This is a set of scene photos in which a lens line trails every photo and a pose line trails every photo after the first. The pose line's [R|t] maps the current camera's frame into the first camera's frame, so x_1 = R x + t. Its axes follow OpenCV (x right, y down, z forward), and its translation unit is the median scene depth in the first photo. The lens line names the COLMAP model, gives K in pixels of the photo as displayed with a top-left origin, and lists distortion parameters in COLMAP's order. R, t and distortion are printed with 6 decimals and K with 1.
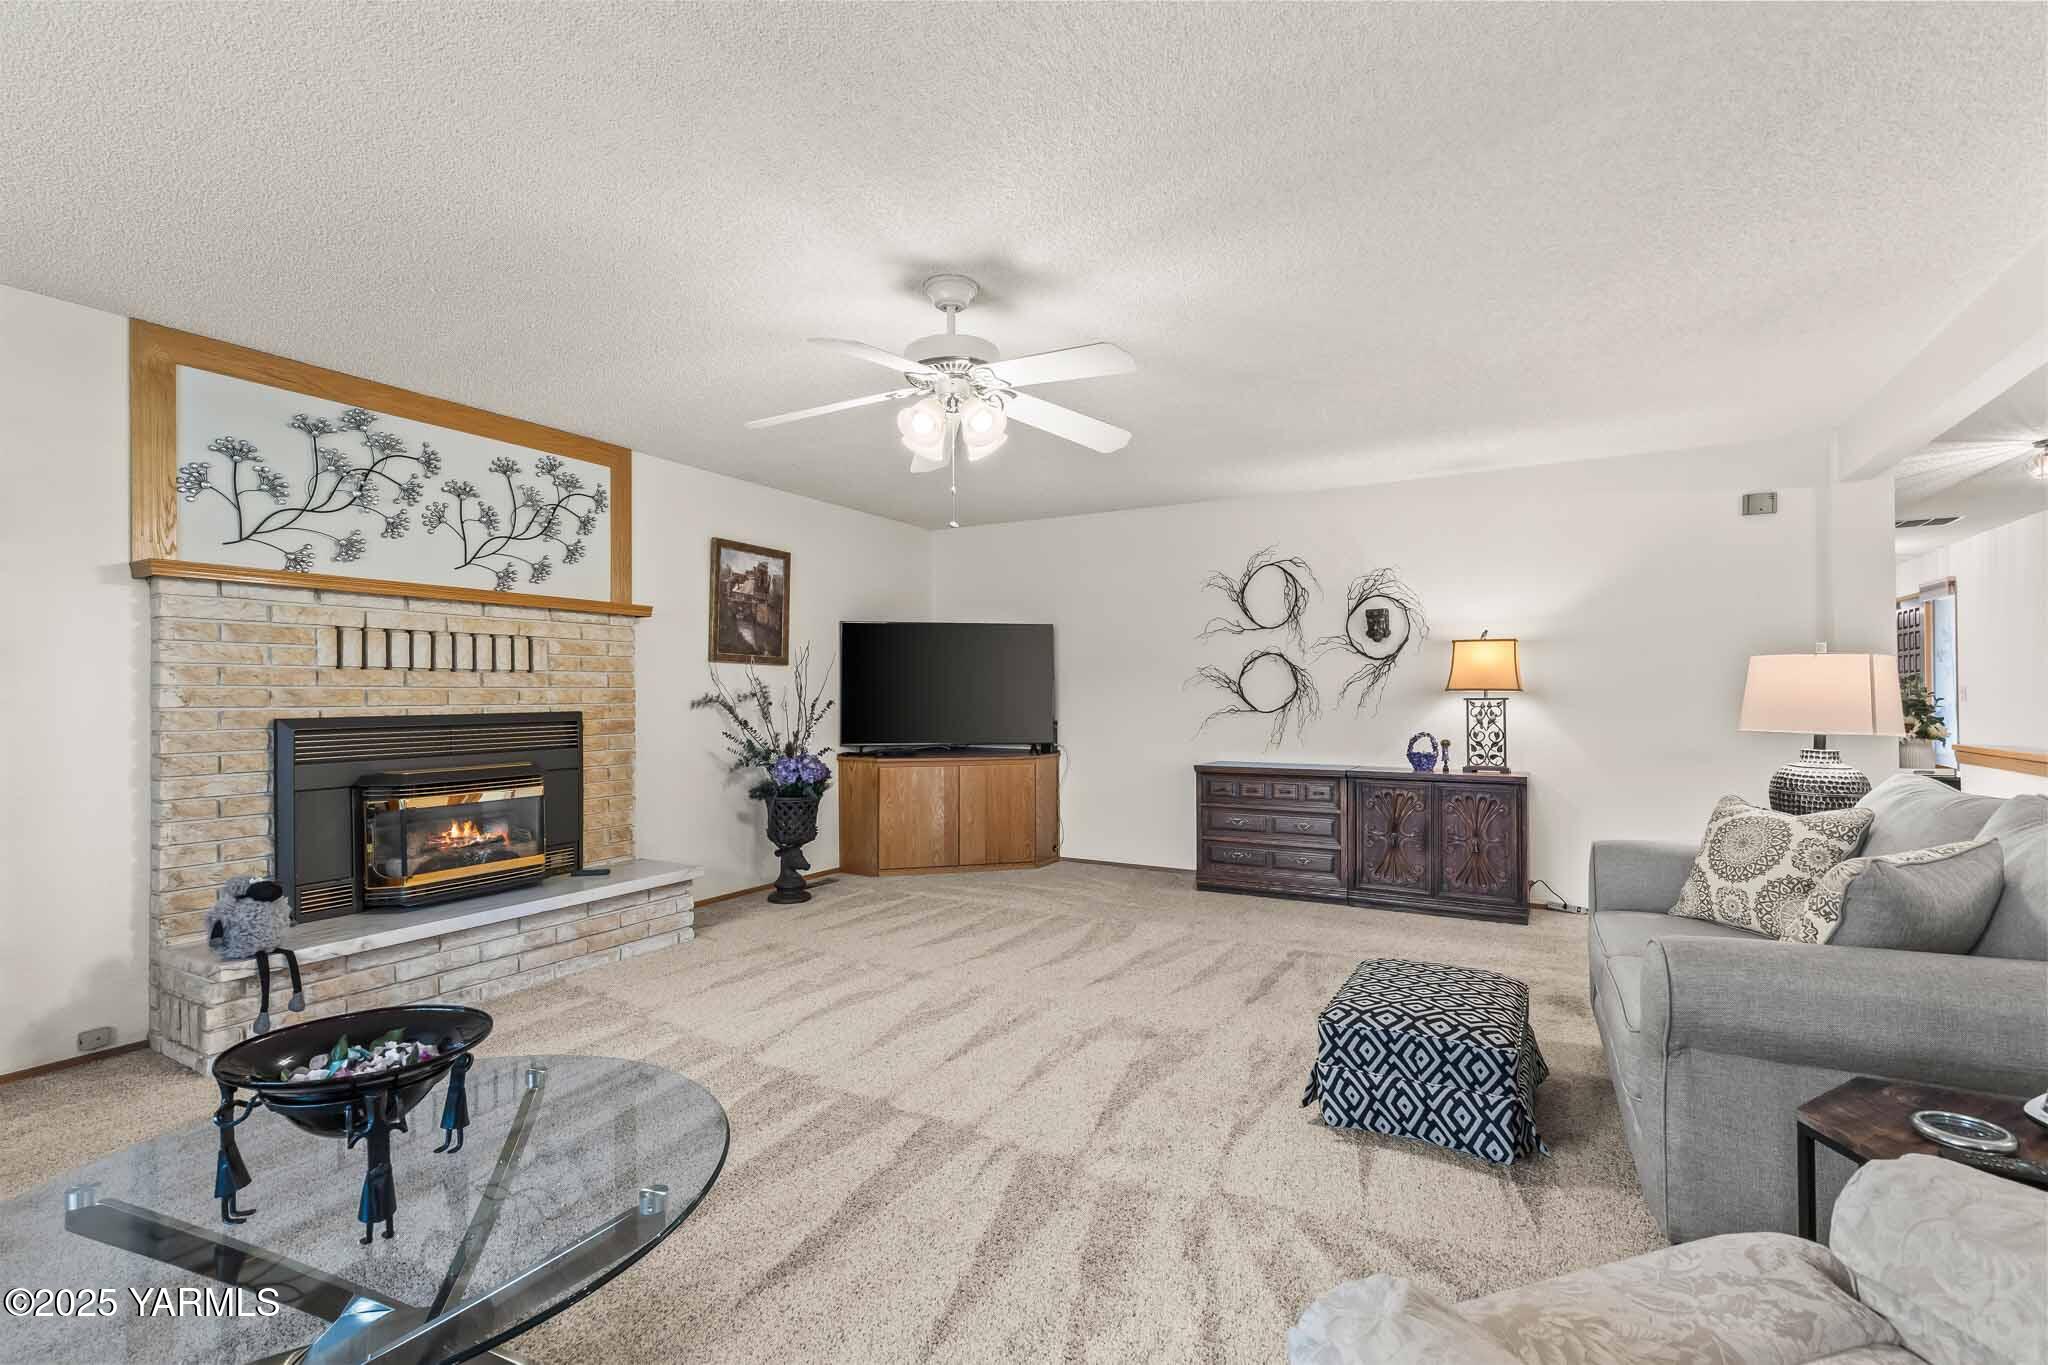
lens RADIAL K [[923.2, 0, 1028.5], [0, 923.2, 685.8], [0, 0, 1]] dist [0.008414, -0.000688]
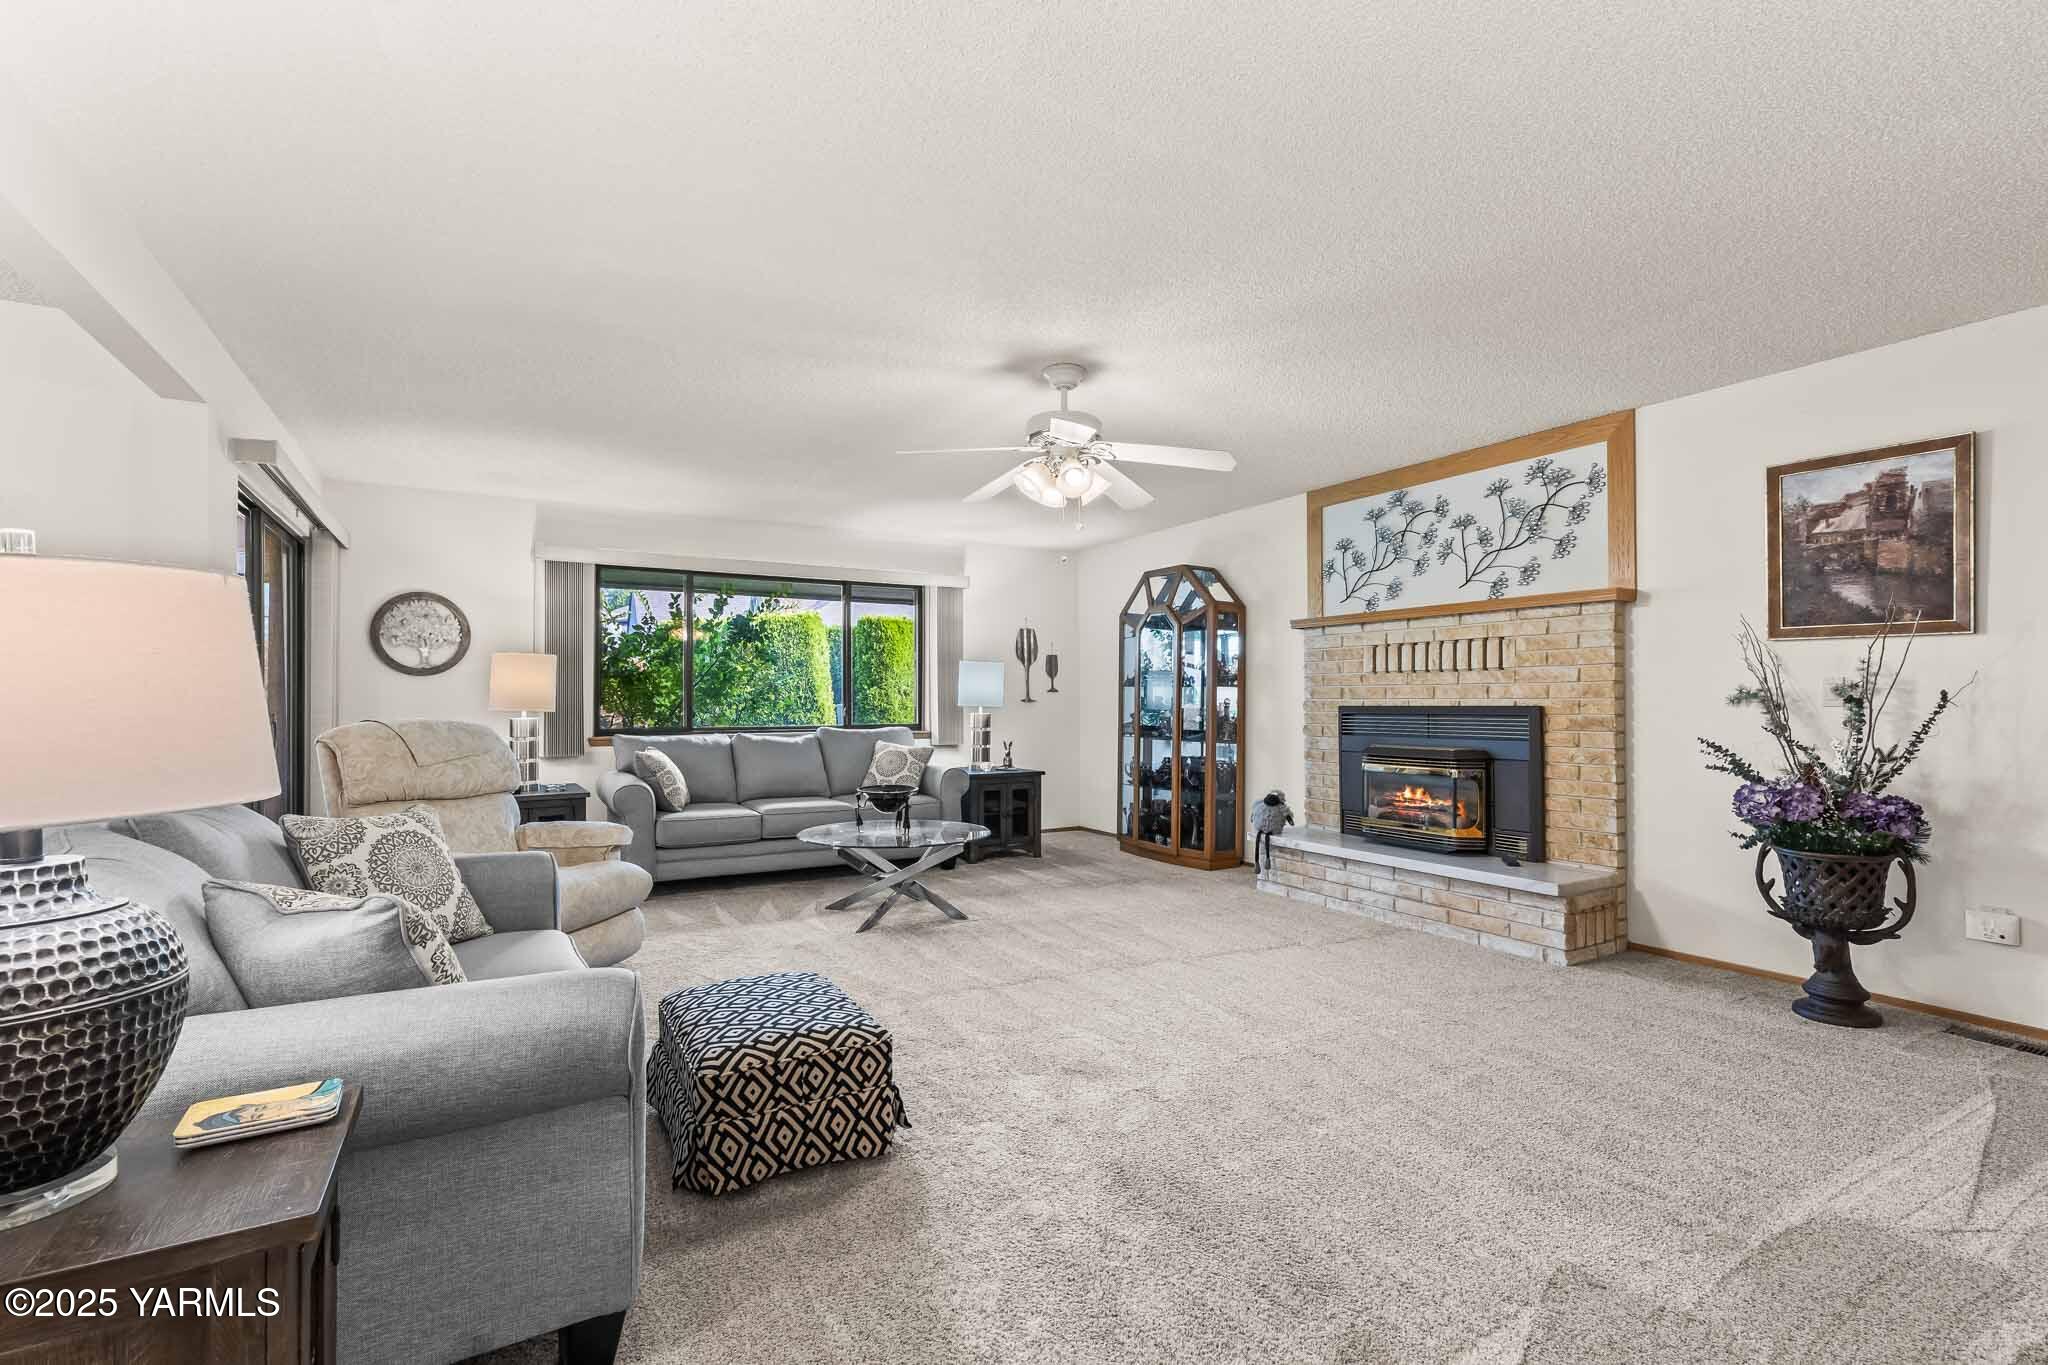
lens RADIAL K [[923.2, 0, 1024.6], [0, 923.2, 689.6], [0, 0, 1]] dist [0.008414, -0.000688]
pose [[-0.501022, 0.000298, -0.865434, 0.706695], [0.017791, 0.999792, -0.009955, 0.010404], [0.865251, -0.020385, -0.500923, 1.070297]]
